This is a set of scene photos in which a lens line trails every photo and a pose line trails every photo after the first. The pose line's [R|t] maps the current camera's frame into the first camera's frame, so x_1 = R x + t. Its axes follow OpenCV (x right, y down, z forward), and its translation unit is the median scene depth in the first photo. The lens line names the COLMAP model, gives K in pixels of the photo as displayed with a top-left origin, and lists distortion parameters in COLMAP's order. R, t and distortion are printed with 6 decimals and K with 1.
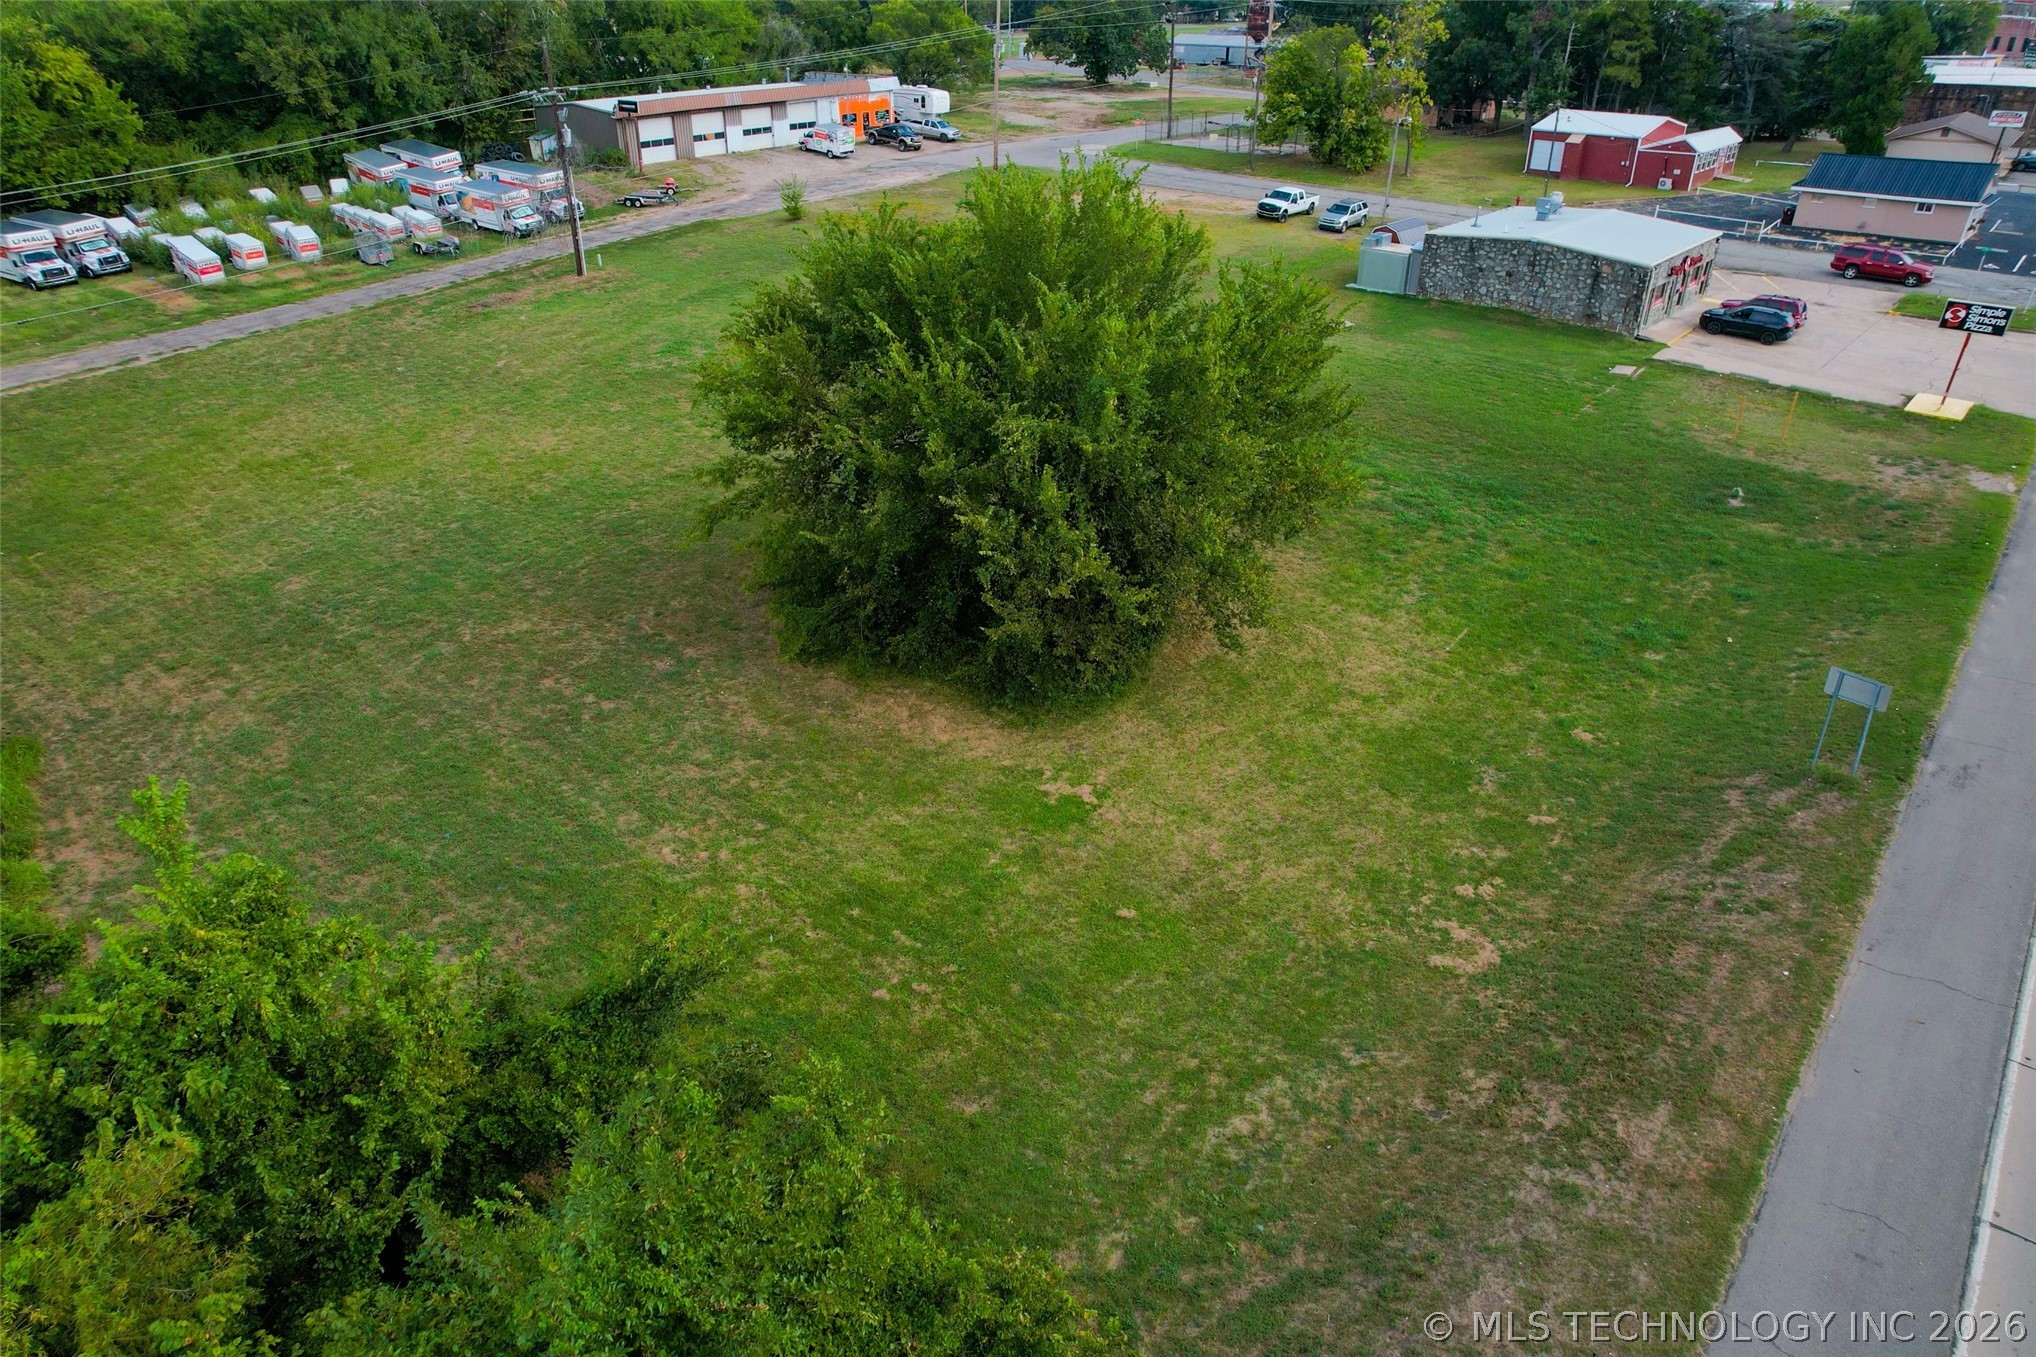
lens RADIAL K [[1300.7, 0, 1017.6], [0, 1300.7, 693.3], [0, 0, 1]] dist [-0.071192, 0.059304]
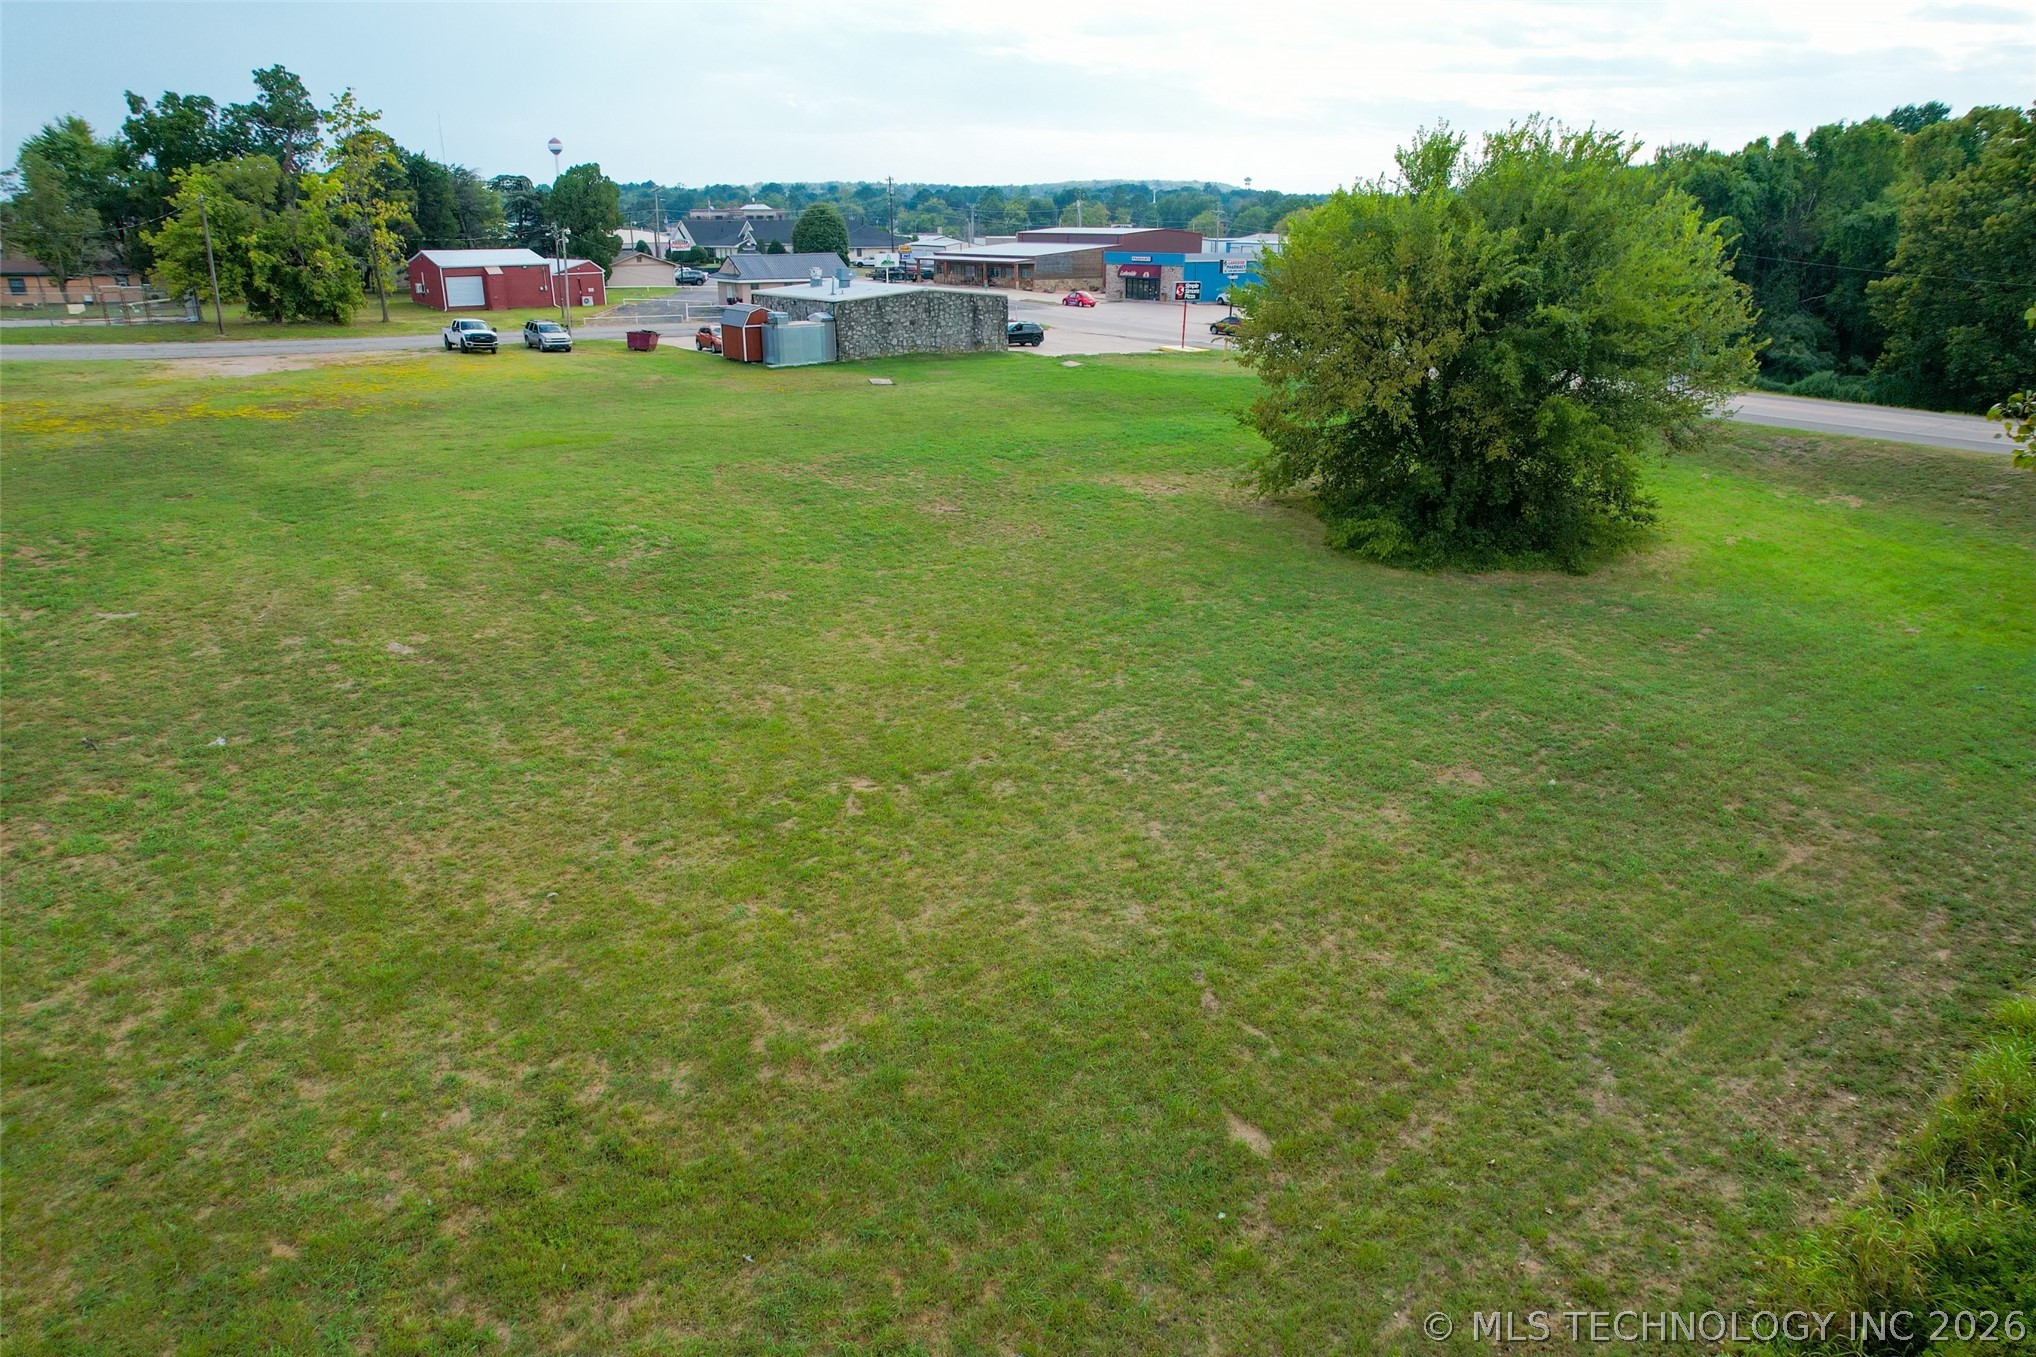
lens RADIAL K [[1300.7, 0, 1029.3], [0, 1300.7, 683.8], [0, 0, 1]] dist [-0.071192, 0.059304]
pose [[0.226985, -0.329292, 0.916540, -0.810735], [0.480667, 0.856374, 0.188636, -0.233847], [-0.847017, 0.397732, 0.352664, 0.677079]]
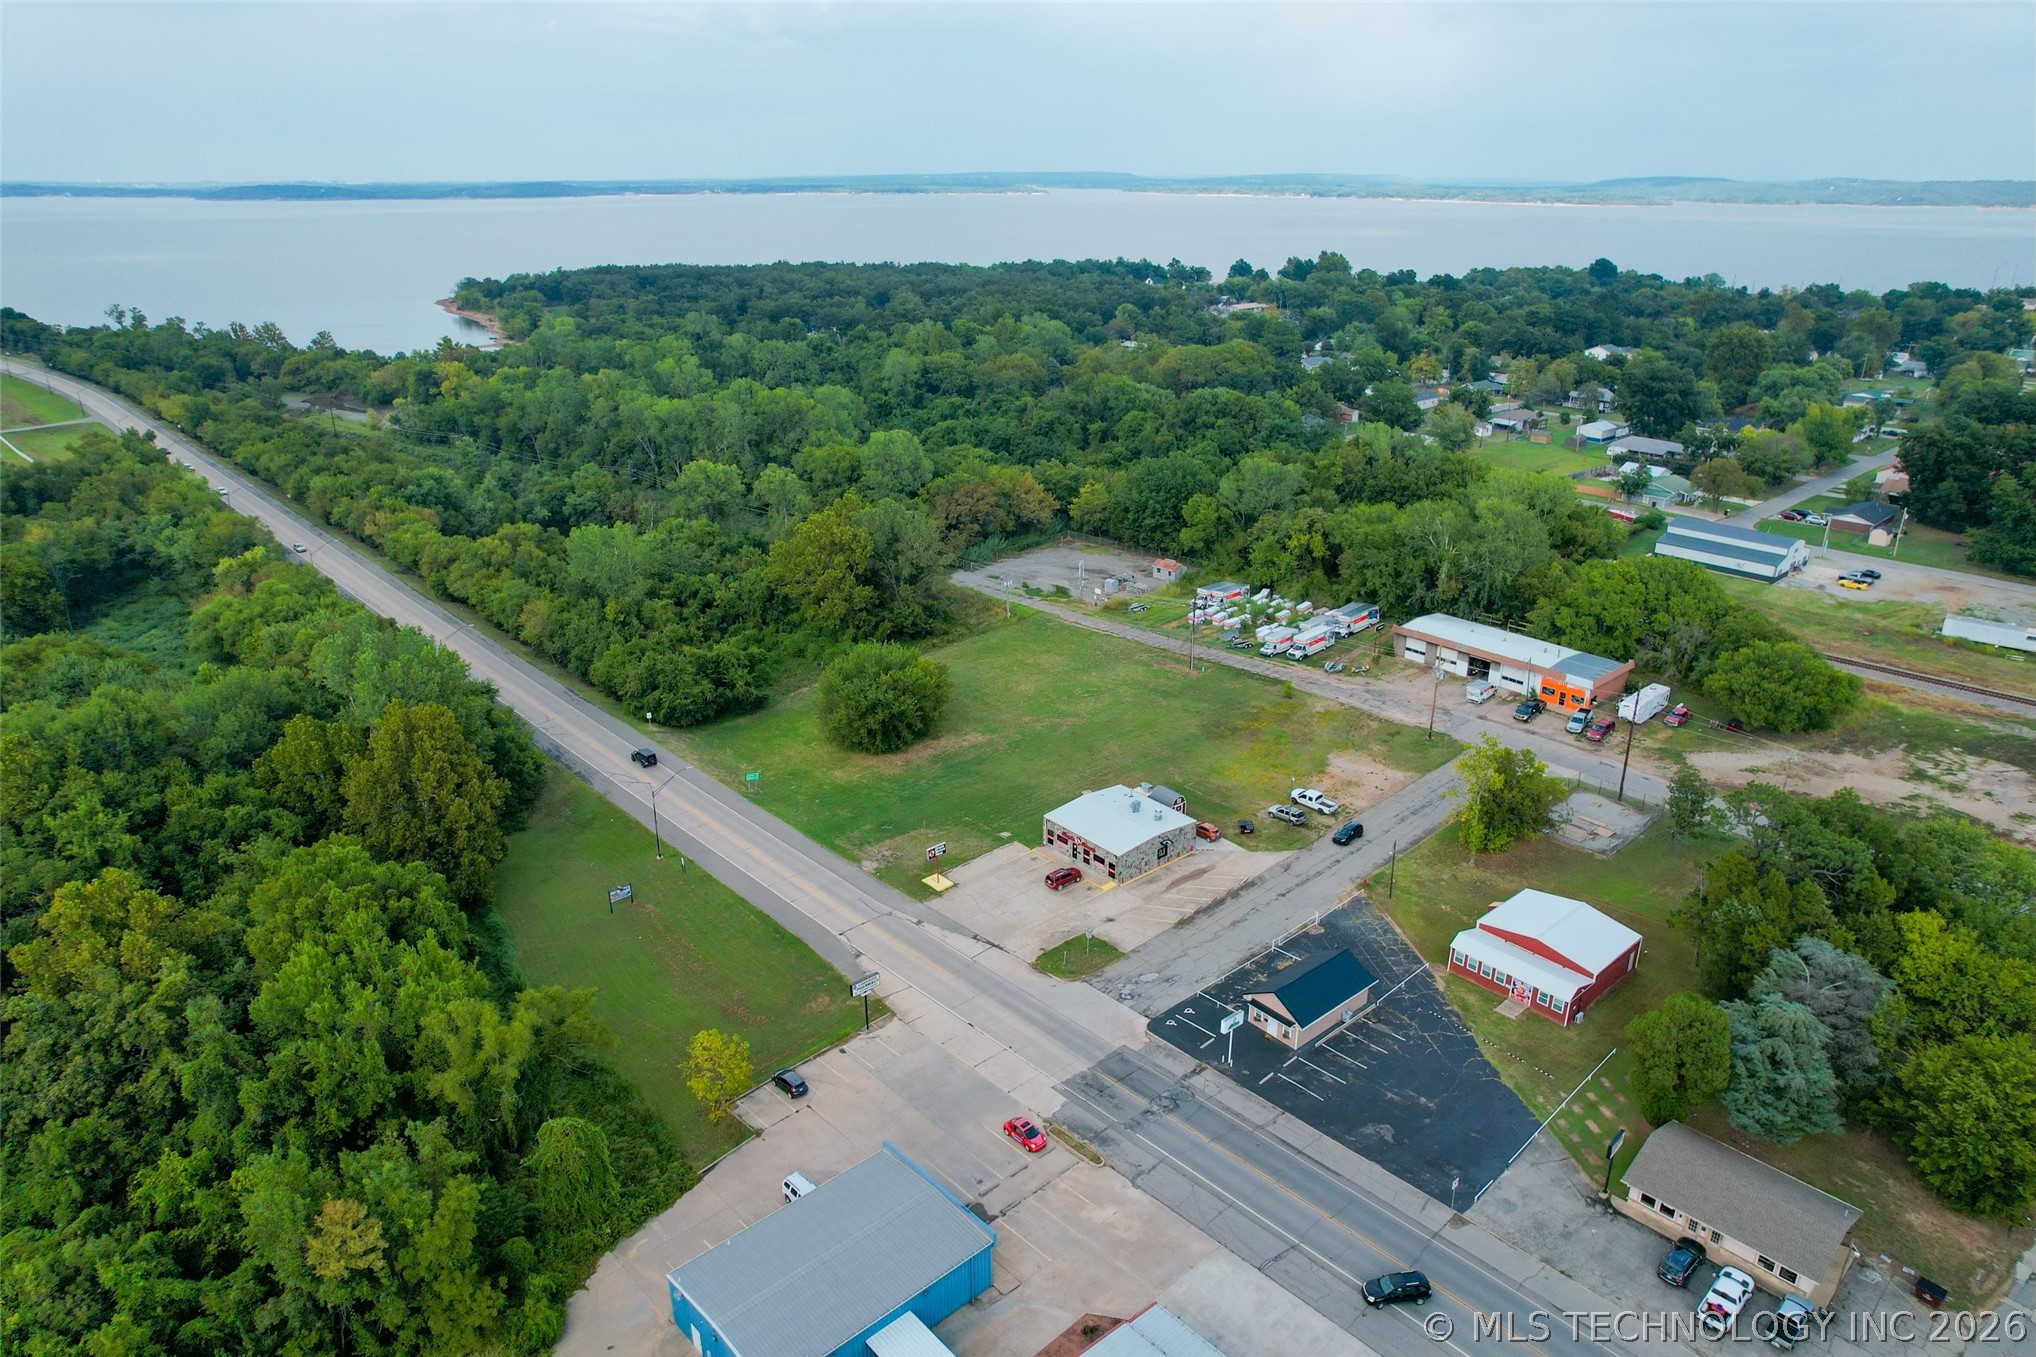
lens RADIAL K [[1300.7, 0, 1013.9], [0, 1300.7, 681.6], [0, 0, 1]] dist [-0.071192, 0.059304]
pose [[-0.147116, 0.363805, -0.919784, 2.525629], [-0.488908, 0.781617, 0.387354, -1.382527], [0.859840, 0.506676, 0.062879, 0.686539]]
